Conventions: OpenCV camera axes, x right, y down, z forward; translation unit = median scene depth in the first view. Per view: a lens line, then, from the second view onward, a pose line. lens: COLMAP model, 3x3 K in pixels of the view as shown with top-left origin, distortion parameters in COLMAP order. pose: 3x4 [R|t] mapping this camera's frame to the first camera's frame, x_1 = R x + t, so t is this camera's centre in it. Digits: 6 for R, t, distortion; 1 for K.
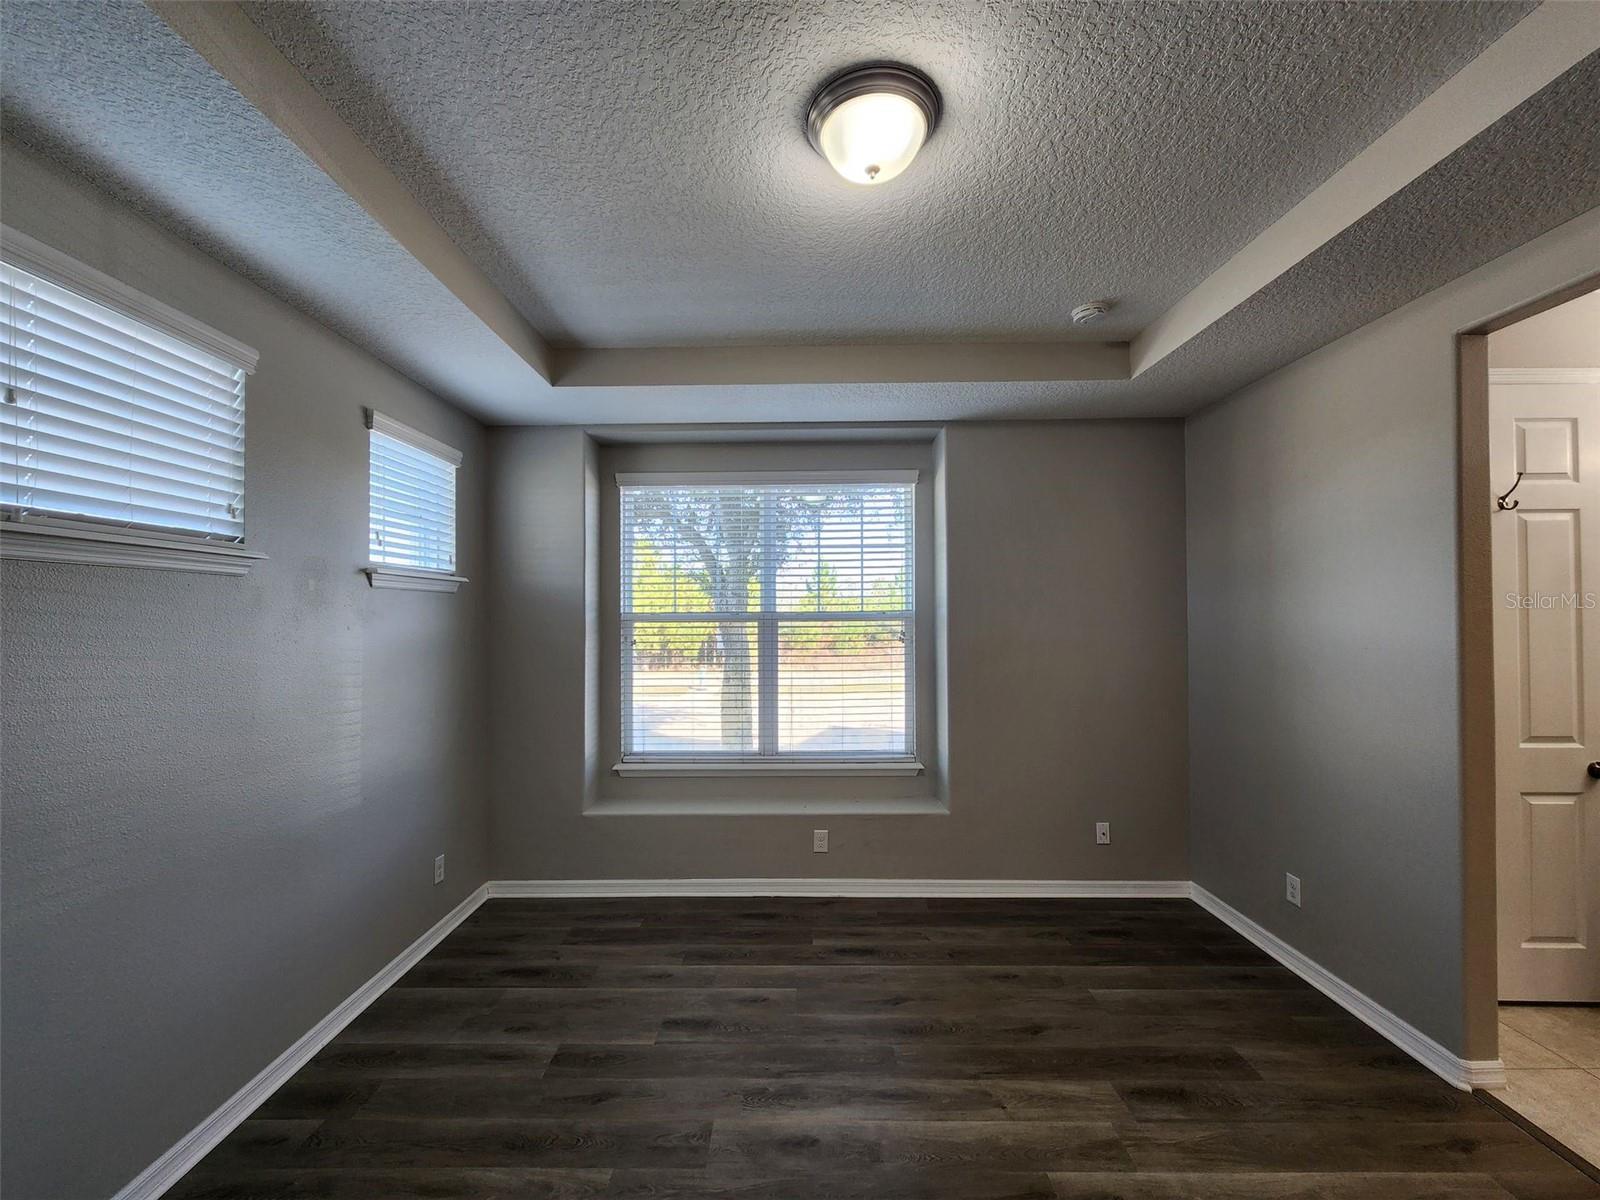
lens RADIAL K [[649.4, 0, 794.4], [0, 649.4, 610.4], [0, 0, 1]] dist [0.003488, -0.000790]
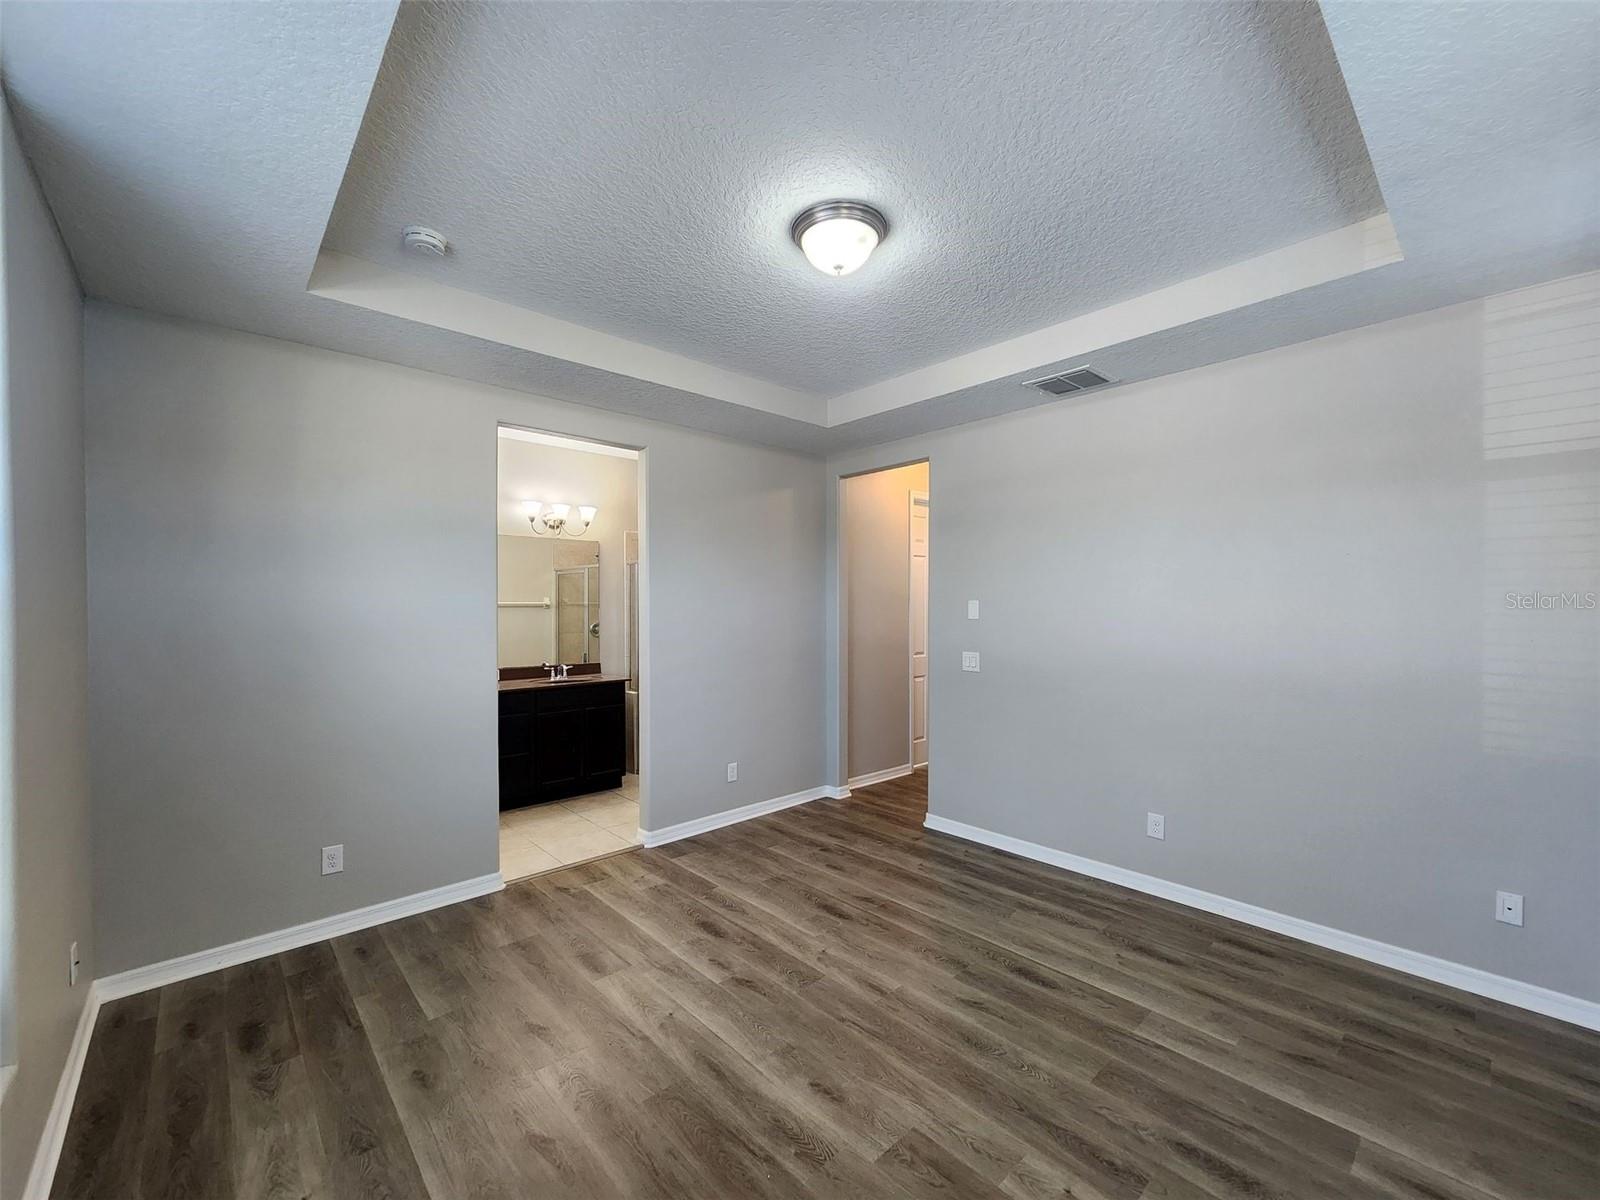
lens RADIAL K [[649.4, 0, 785.5], [0, 649.4, 602.8], [0, 0, 1]] dist [0.003488, -0.000790]
pose [[-0.672048, 0.012652, 0.740400, -0.647886], [-0.002363, 0.999812, -0.019230, 0.055254], [-0.740504, -0.014673, -0.671892, 1.565694]]
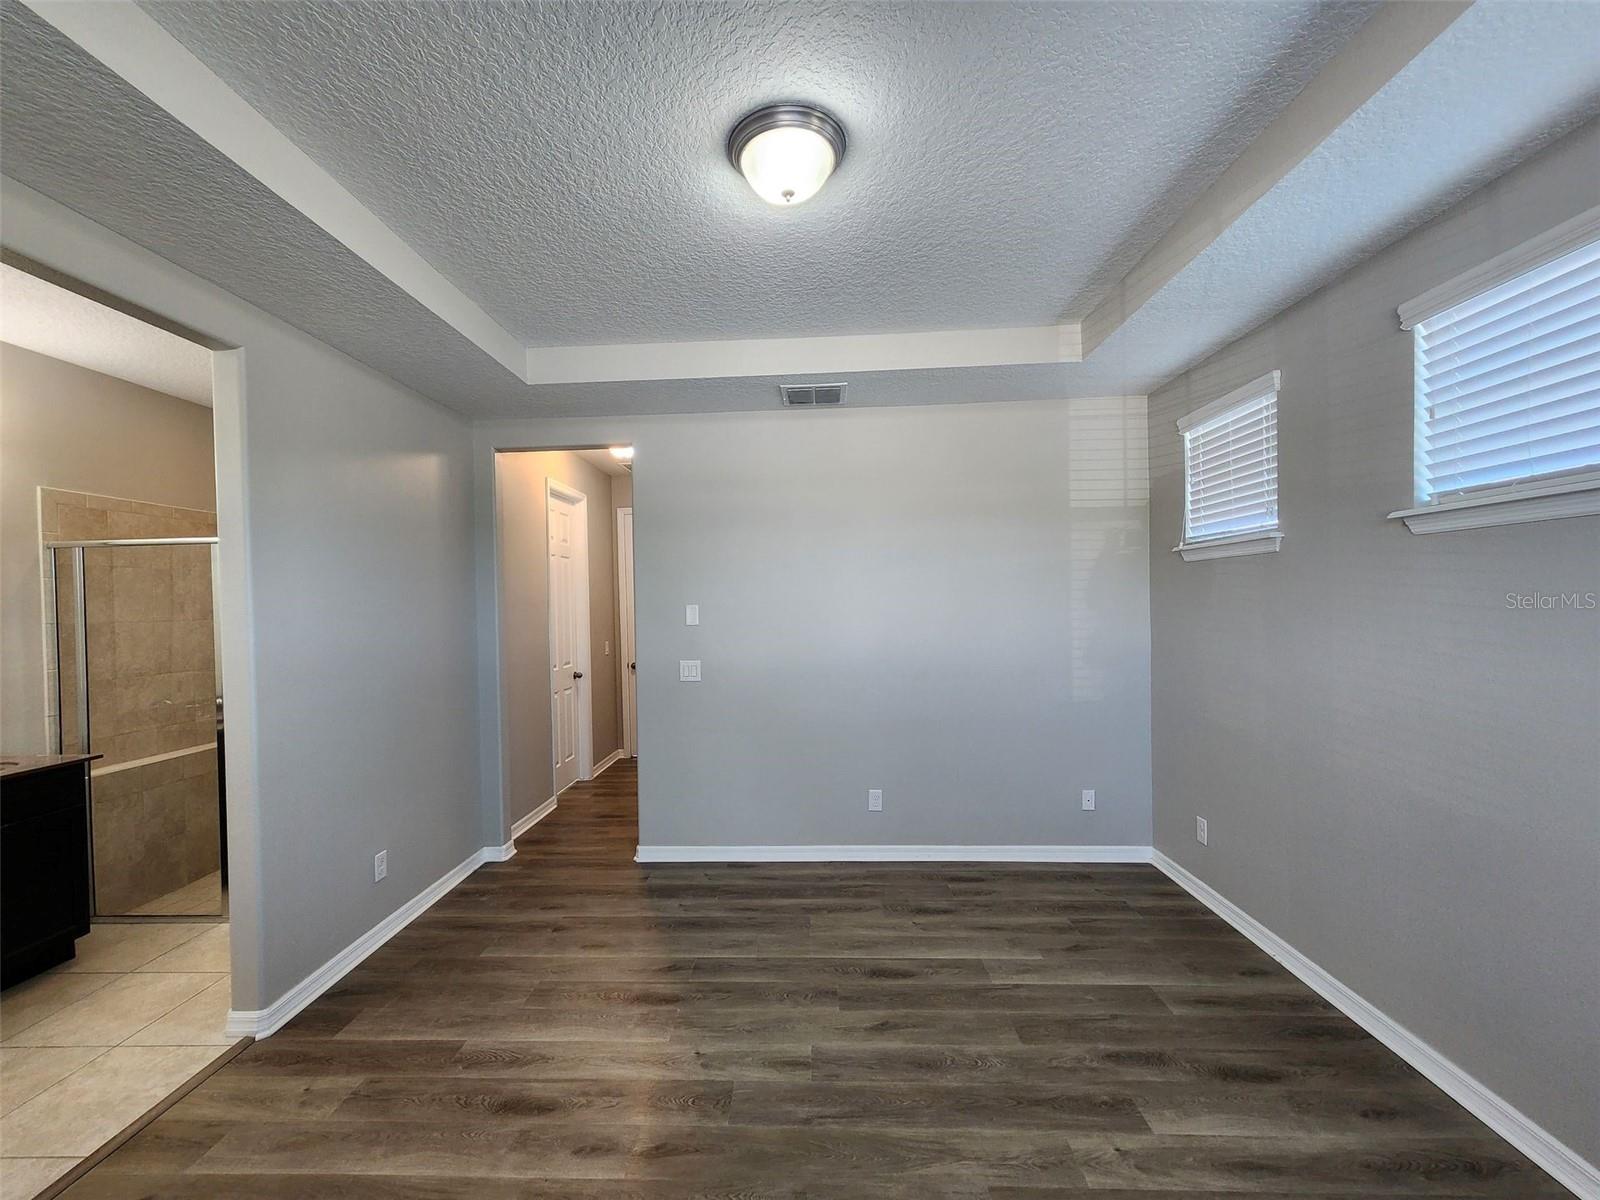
lens RADIAL K [[649.4, 0, 791.9], [0, 649.4, 608.1], [0, 0, 1]] dist [0.003488, -0.000790]
pose [[-0.998675, 0.026593, 0.044069, 0.058776], [0.026293, 0.999627, -0.007370, 0.039128], [-0.044248, -0.006201, -0.999001, 1.643384]]
